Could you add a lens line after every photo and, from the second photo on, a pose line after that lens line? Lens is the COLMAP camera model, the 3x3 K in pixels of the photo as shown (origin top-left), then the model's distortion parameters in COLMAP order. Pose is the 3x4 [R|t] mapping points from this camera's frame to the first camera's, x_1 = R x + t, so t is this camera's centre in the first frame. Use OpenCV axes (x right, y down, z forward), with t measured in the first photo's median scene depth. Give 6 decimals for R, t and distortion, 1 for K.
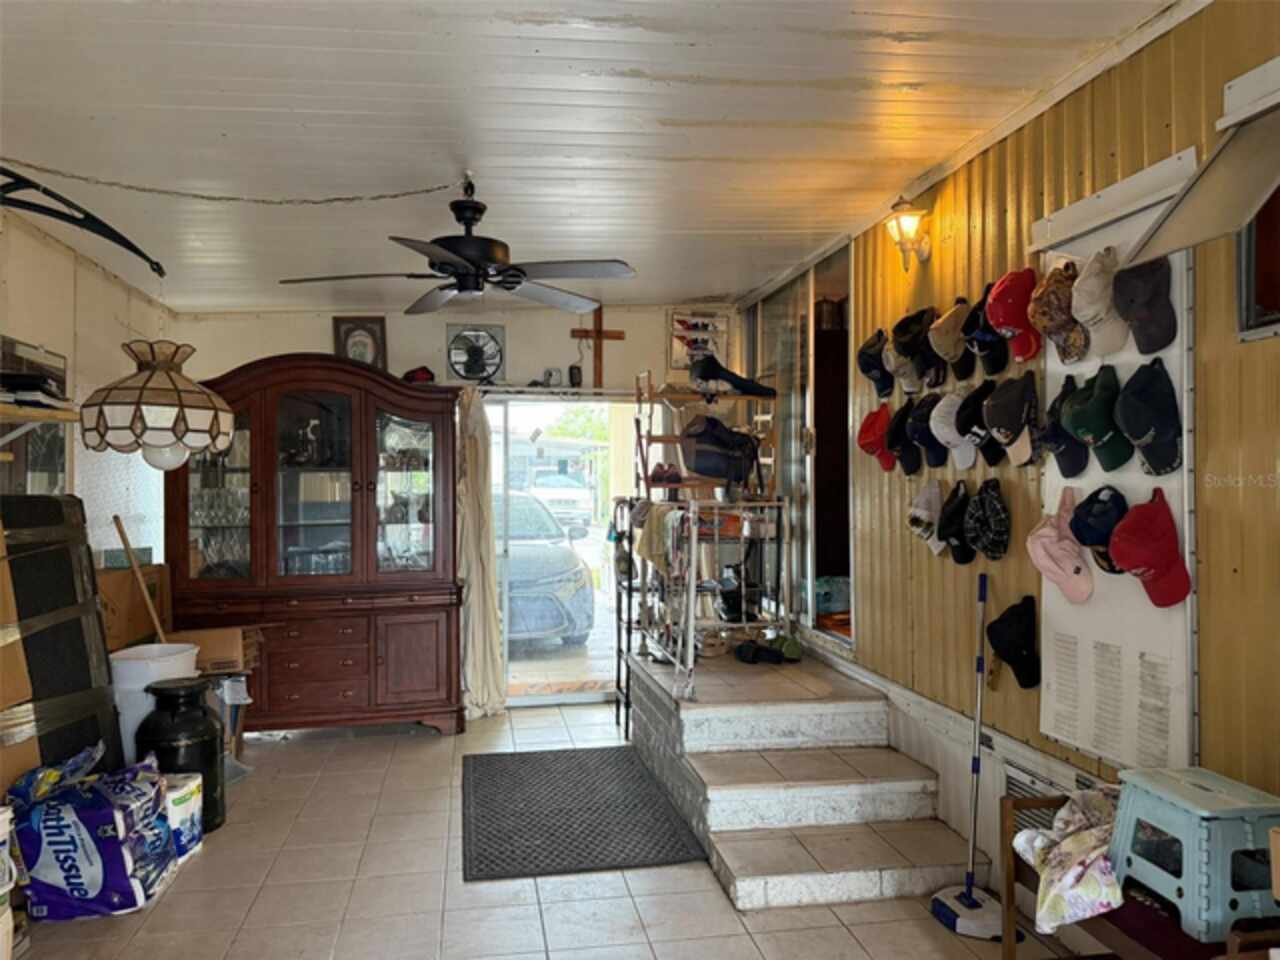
lens RADIAL K [[910.4, 0, 640.9], [0, 910.4, 475.8], [0, 0, 1]] dist [0.042827, -0.049128]
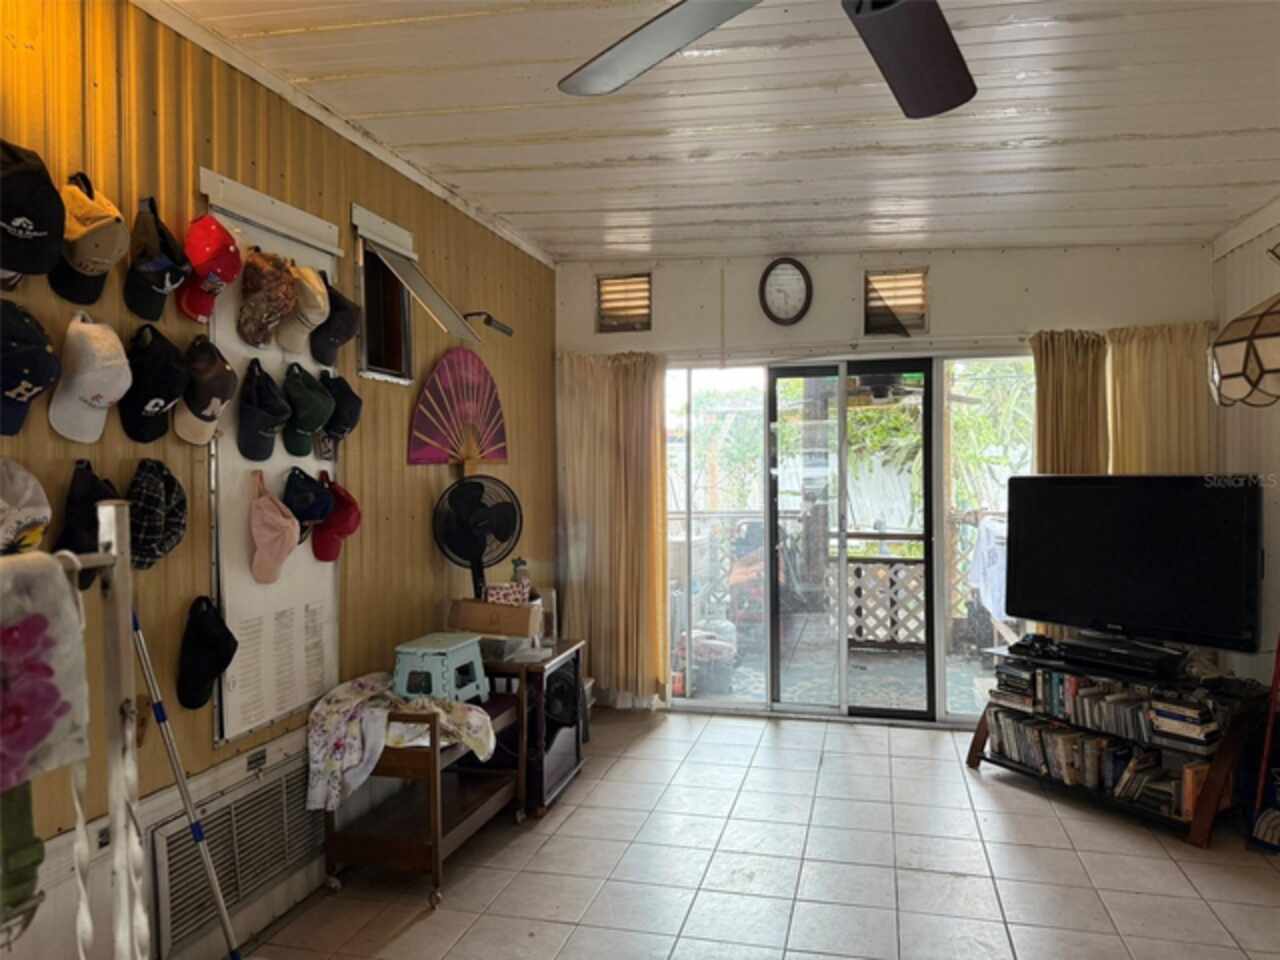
lens RADIAL K [[910.4, 0, 640.9], [0, 910.4, 475.8], [0, 0, 1]] dist [0.042827, -0.049128]
pose [[-0.905249, 0.012432, 0.424700, -0.355000], [0.008378, 0.999900, -0.011411, 0.035487], [-0.424799, -0.006772, -0.905262, 1.807587]]
